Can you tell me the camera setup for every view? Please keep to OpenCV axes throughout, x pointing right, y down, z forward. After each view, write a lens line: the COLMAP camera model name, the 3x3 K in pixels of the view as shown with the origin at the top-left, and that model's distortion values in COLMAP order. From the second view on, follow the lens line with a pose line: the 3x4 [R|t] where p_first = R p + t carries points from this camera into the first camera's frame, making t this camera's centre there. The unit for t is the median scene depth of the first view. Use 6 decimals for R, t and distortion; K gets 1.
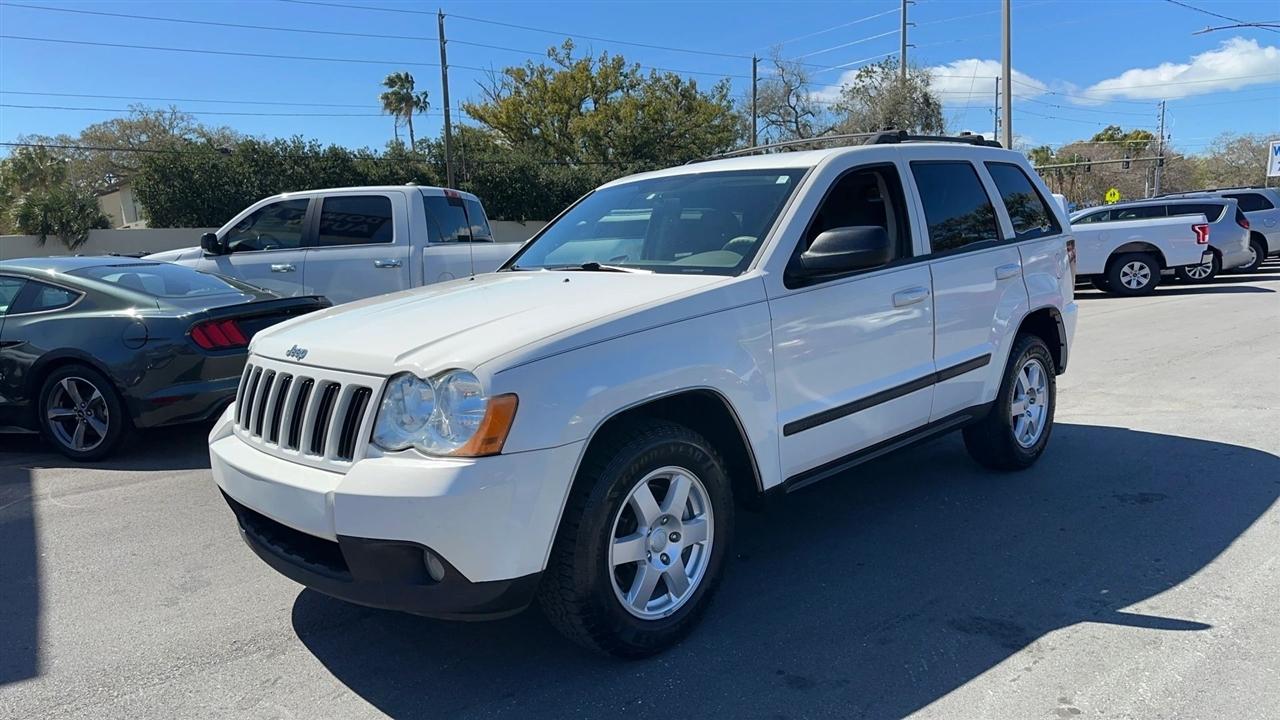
lens RADIAL K [[850.7, 0, 641.5], [0, 850.7, 364.8], [0, 0, 1]] dist [0.056280, -0.061784]
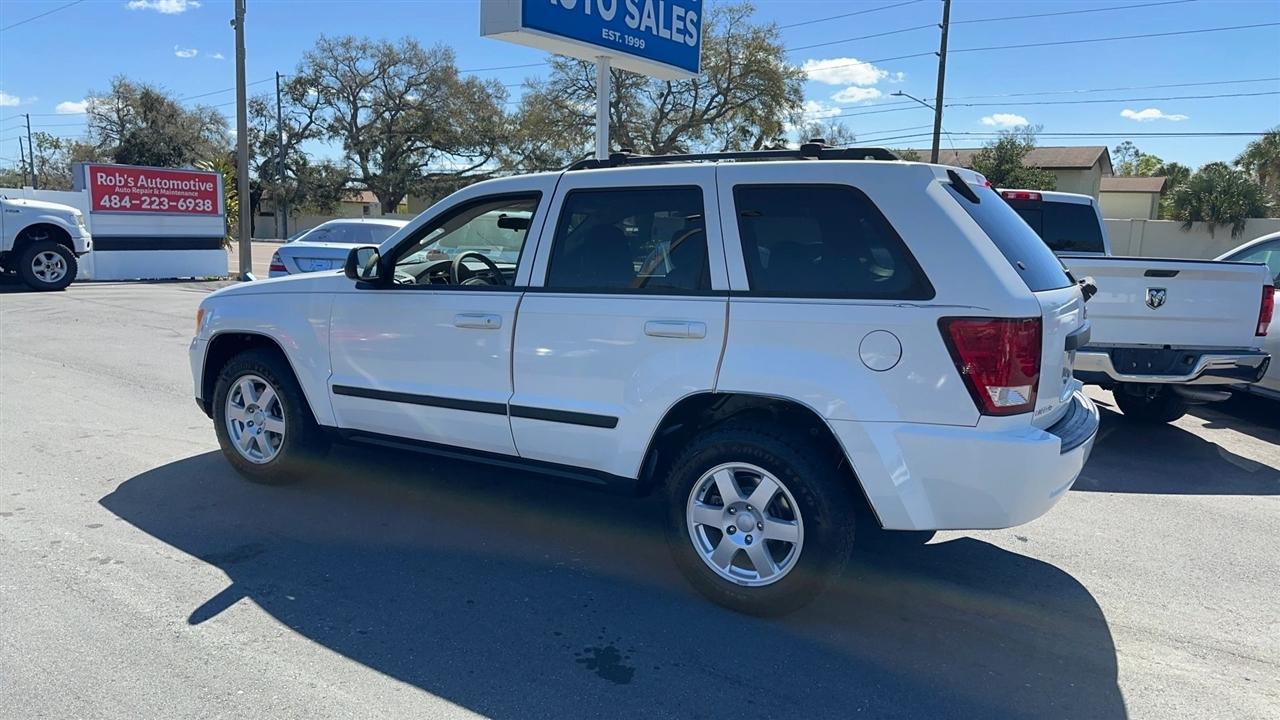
lens RADIAL K [[844.9, 0, 639.2], [0, 844.9, 368.5], [0, 0, 1]] dist [0.112230, -0.145732]
pose [[0.272997, 0.201589, -0.940656, 1.163057], [-0.181460, 0.971036, 0.155436, -0.189591], [0.944746, 0.128258, 0.301671, 0.755393]]
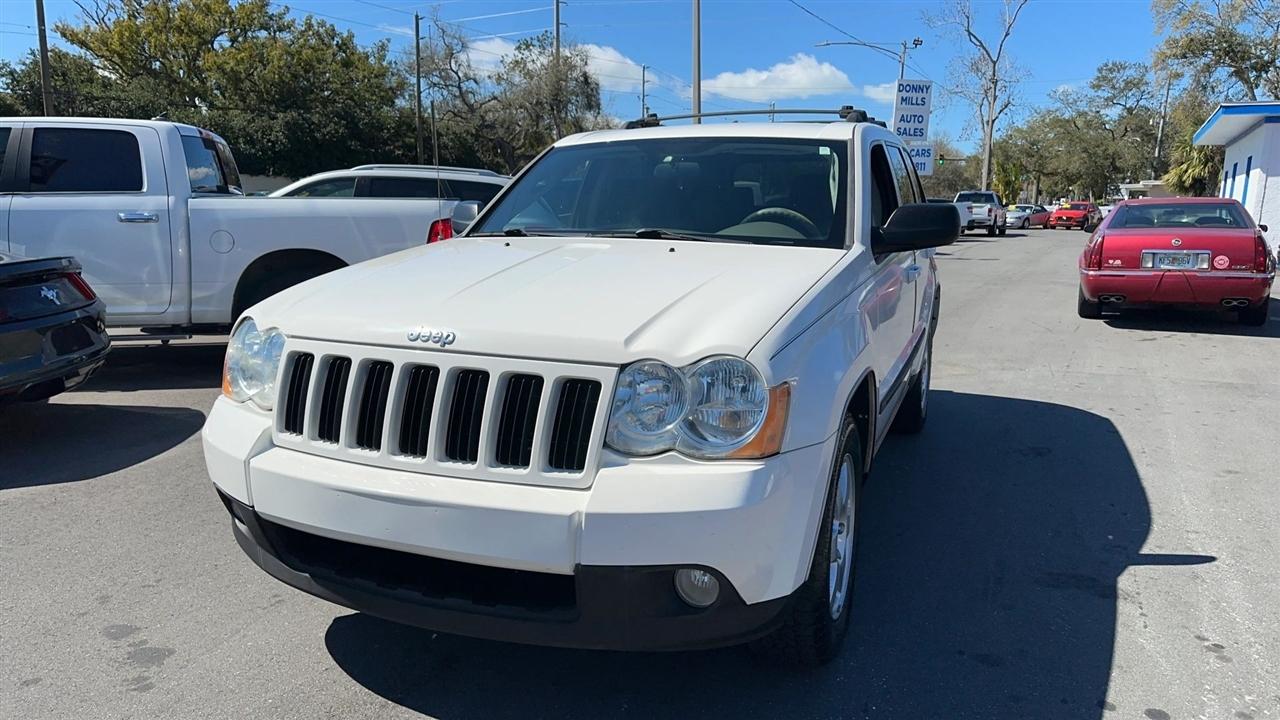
lens RADIAL K [[858.1, 0, 640.0], [0, 858.1, 360.0], [0, 0, 1]] dist [0.032656, -0.034408]
pose [[0.921372, -0.022932, 0.388006, -0.340175], [0.011907, 0.999455, 0.030796, -0.009223], [-0.388500, -0.023755, 0.921142, 0.140350]]
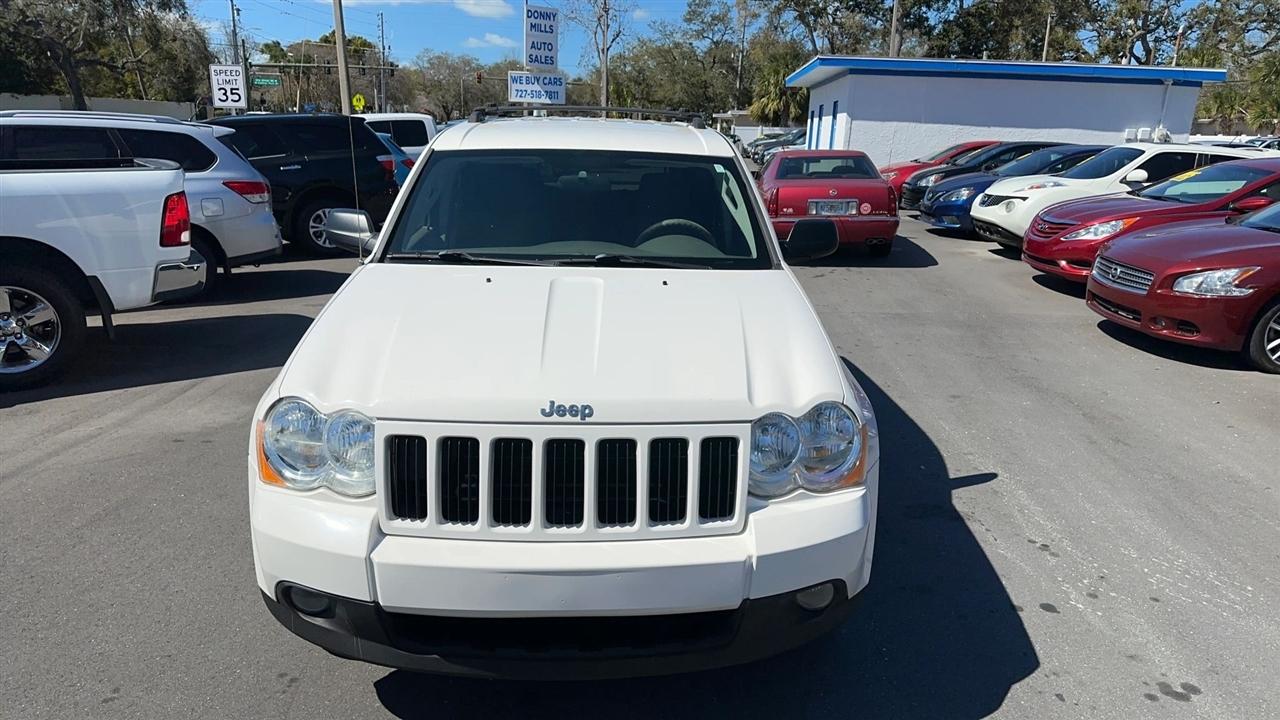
lens RADIAL K [[854.2, 0, 641.1], [0, 854.2, 370.3], [0, 0, 1]] dist [0.056899, -0.062157]
pose [[0.675250, -0.148681, 0.722448, -0.595758], [0.060106, 0.987307, 0.147010, -0.105611], [-0.735136, -0.055845, 0.675615, 0.266122]]
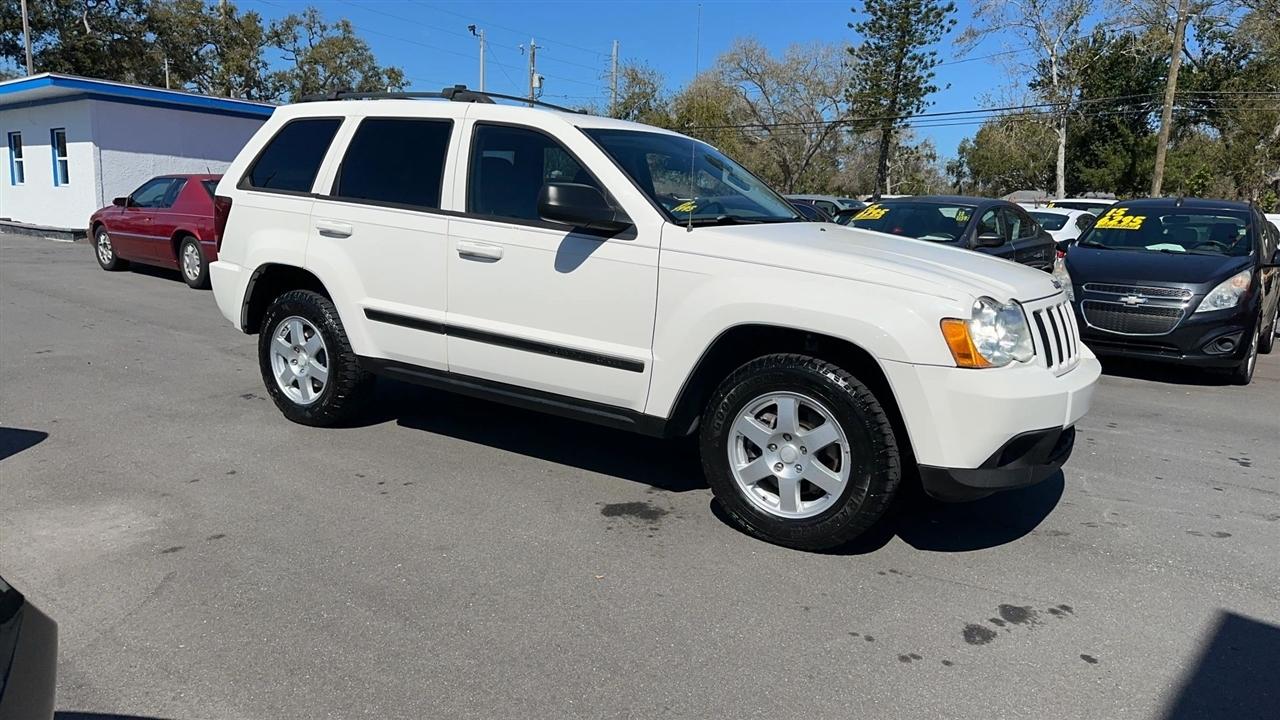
lens RADIAL K [[850.7, 0, 641.5], [0, 850.7, 364.8], [0, 0, 1]] dist [0.056280, -0.061784]
pose [[-0.215355, -0.149161, 0.965077, -0.967258], [0.114074, 0.977657, 0.176561, -0.123593], [-0.969850, 0.148114, -0.193528, 1.200623]]
